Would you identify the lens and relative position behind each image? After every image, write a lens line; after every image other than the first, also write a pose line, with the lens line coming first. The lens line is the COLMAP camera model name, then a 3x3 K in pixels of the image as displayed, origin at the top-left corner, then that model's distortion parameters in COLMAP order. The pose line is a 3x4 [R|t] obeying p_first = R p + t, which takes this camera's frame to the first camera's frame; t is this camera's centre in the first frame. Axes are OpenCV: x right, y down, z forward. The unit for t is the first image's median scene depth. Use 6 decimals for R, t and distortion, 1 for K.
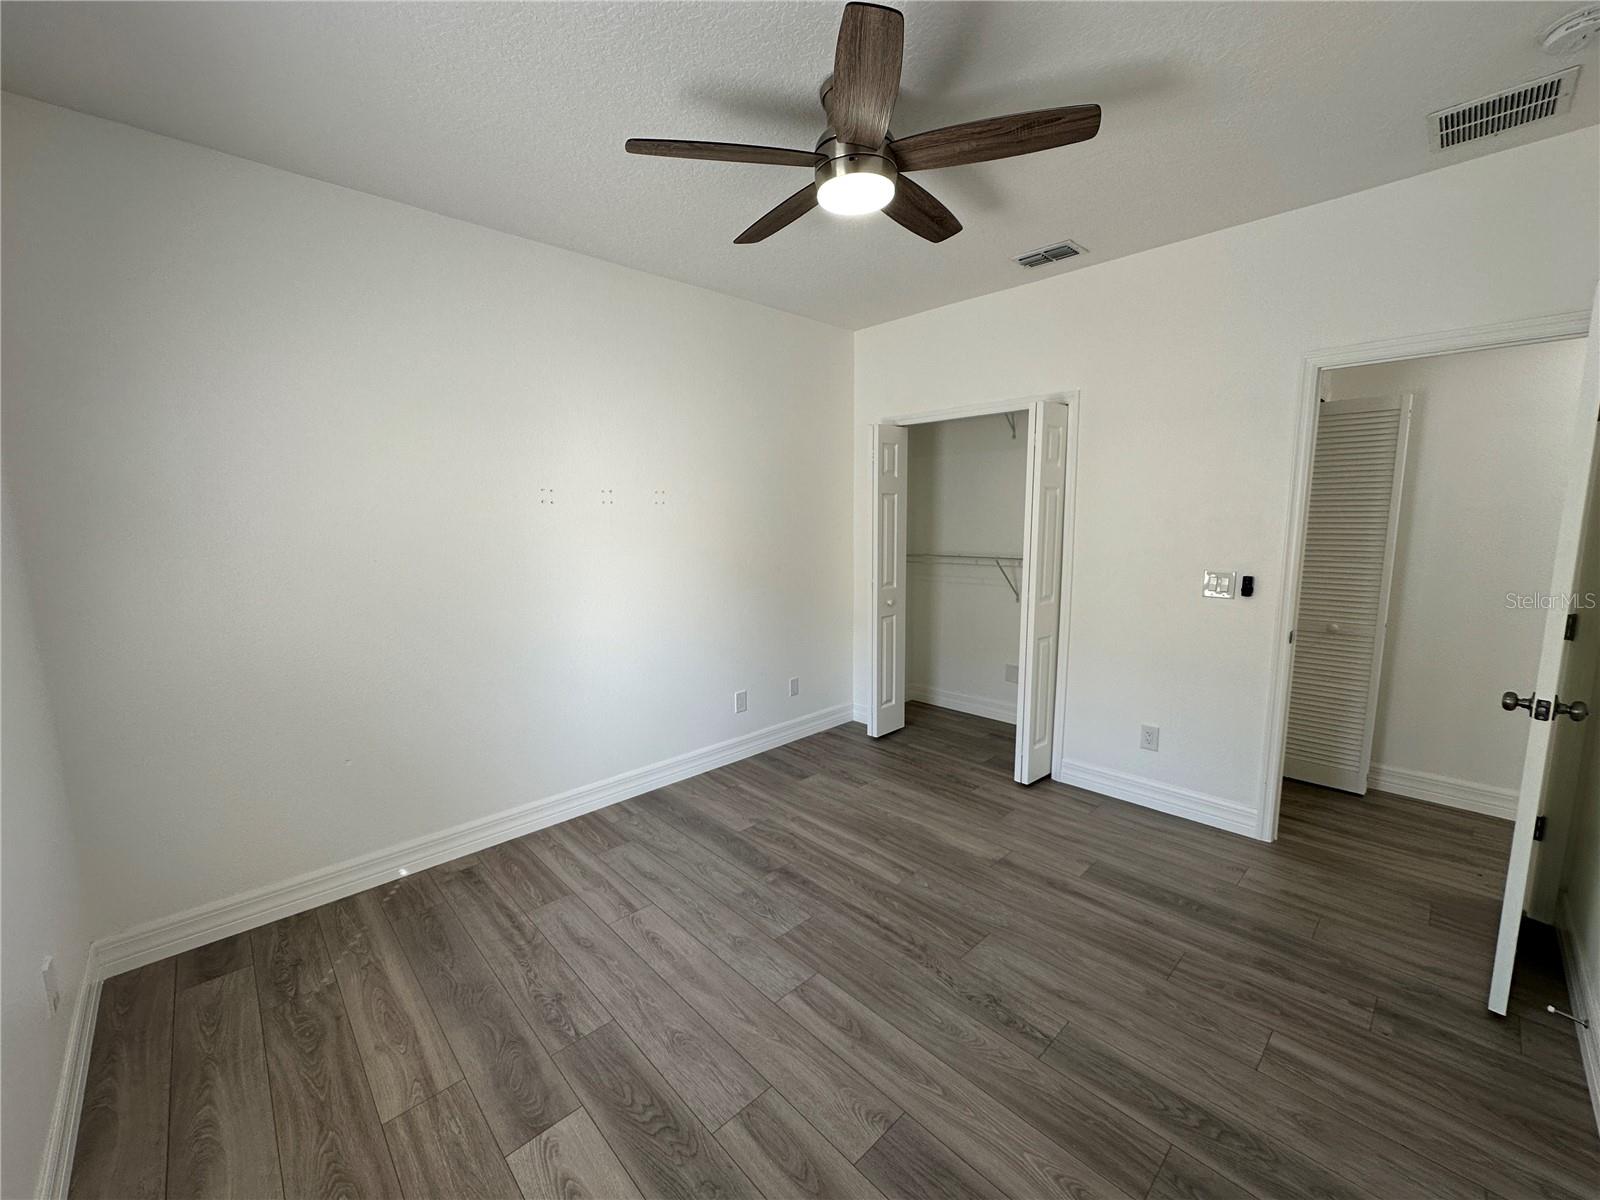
lens RADIAL K [[637.0, 0, 801.7], [0, 637.0, 599.3], [0, 0, 1]] dist [-0.005490, 0.001470]
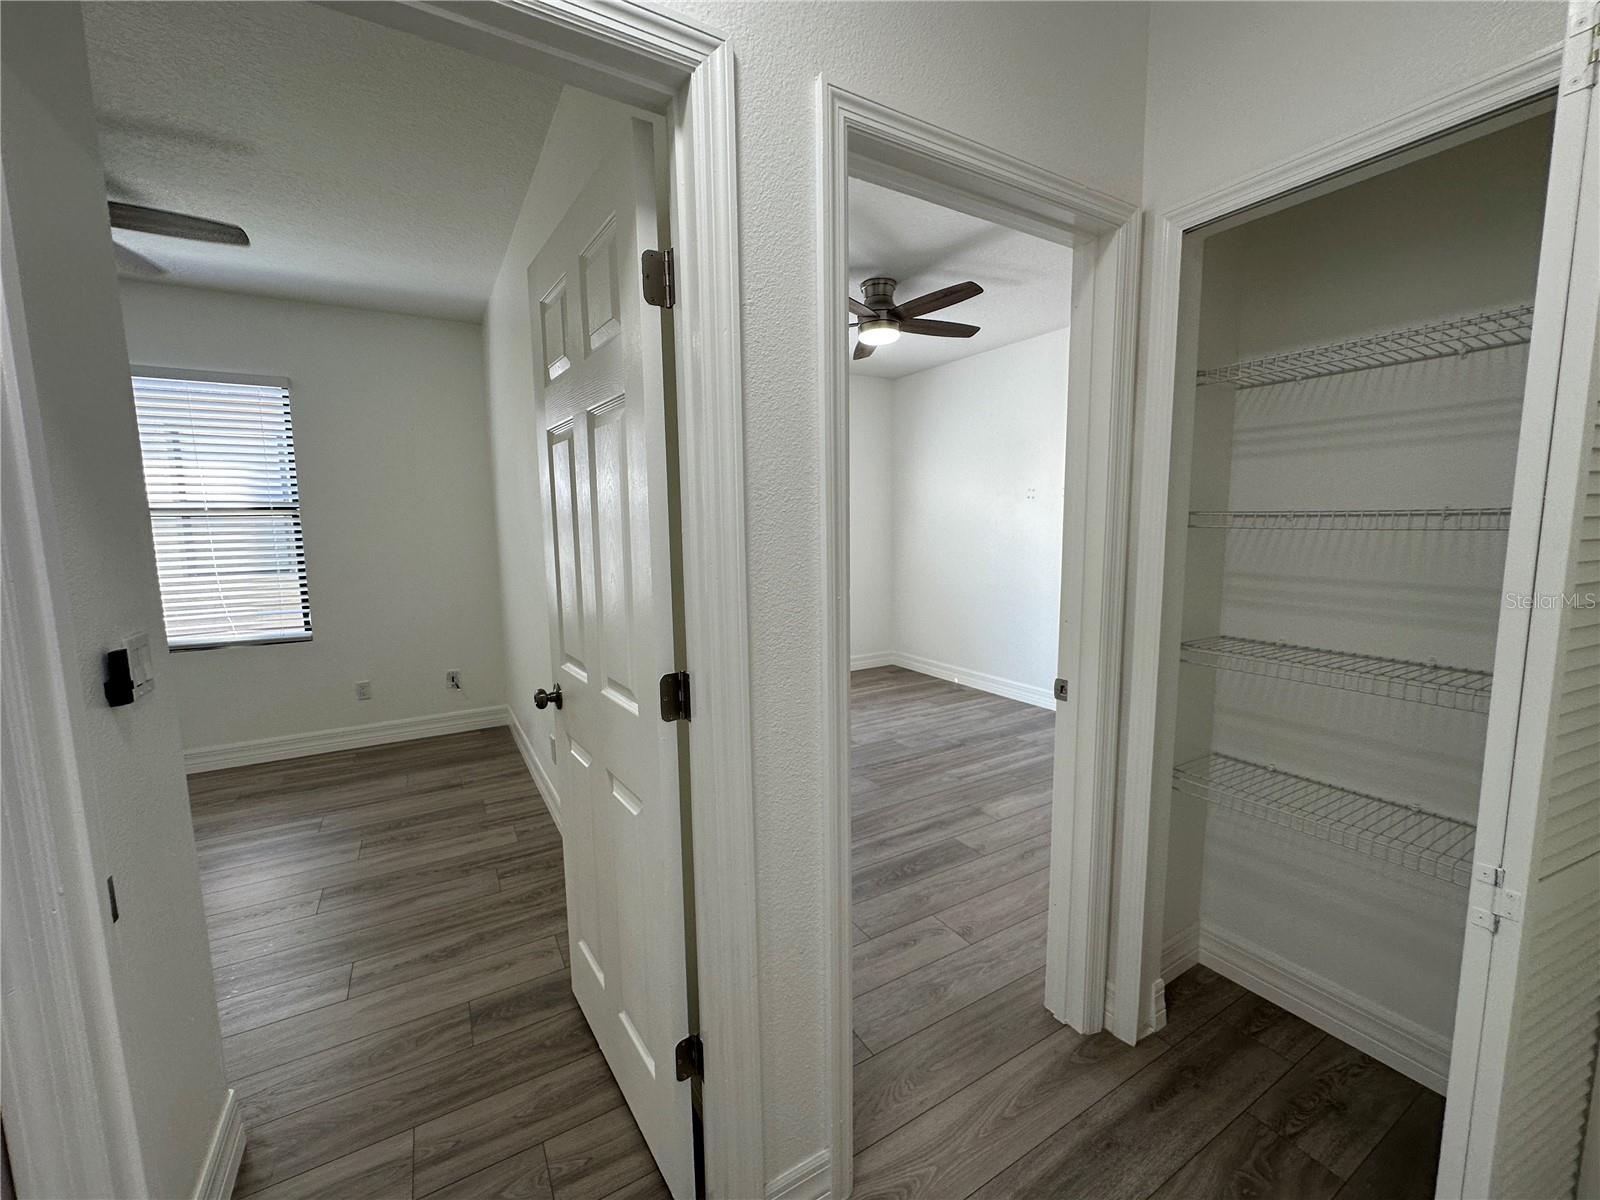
lens RADIAL K [[637.0, 0, 799.8], [0, 637.0, 600.1], [0, 0, 1]] dist [-0.005490, 0.001470]
pose [[-0.228238, 0.124999, -0.965548, 1.483375], [-0.116156, 0.981145, 0.154475, -0.088499], [0.966652, 0.147411, -0.209415, 0.924592]]
